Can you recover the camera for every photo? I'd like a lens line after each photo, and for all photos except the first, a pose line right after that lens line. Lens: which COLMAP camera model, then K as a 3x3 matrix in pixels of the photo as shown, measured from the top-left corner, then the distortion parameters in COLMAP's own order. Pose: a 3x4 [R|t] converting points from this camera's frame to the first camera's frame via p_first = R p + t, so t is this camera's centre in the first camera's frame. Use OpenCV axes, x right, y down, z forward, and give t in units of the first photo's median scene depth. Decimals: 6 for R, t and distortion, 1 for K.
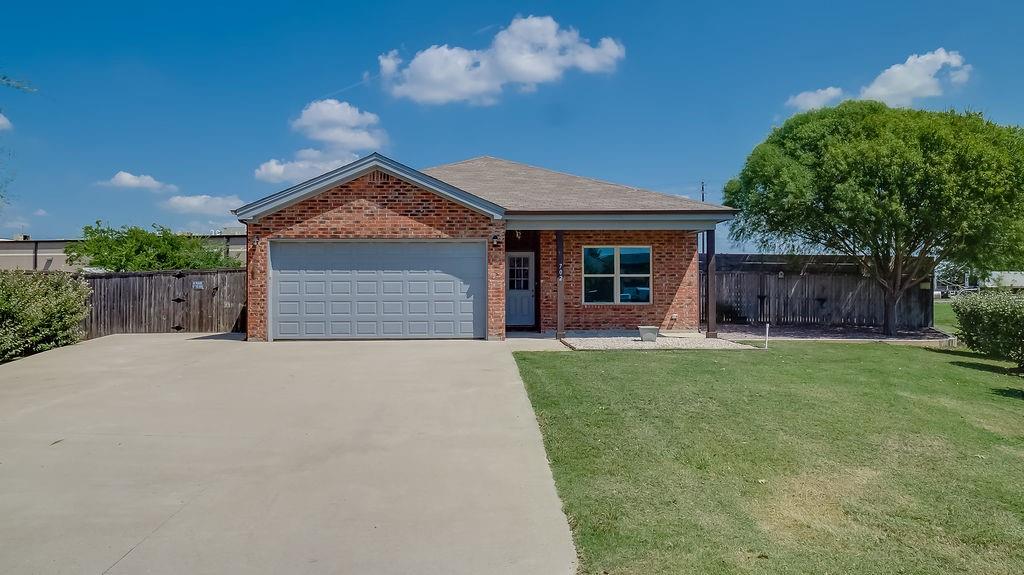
lens RADIAL K [[742.5, 0, 544.6], [0, 742.5, 286.4], [0, 0, 1]] dist [0.012825, 0.002074]
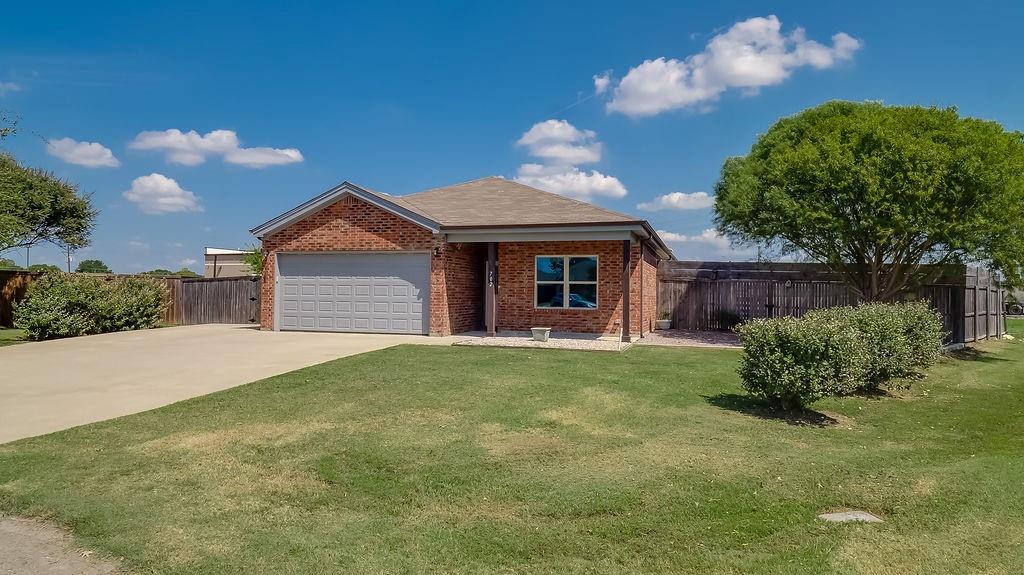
lens RADIAL K [[742.5, 0, 544.6], [0, 742.5, 286.4], [0, 0, 1]] dist [0.012825, 0.002074]
pose [[0.932665, 0.009343, -0.360623, 0.516815], [-0.013534, 0.999867, -0.009098, 0.001644], [0.360490, 0.013366, 0.932667, -0.034553]]
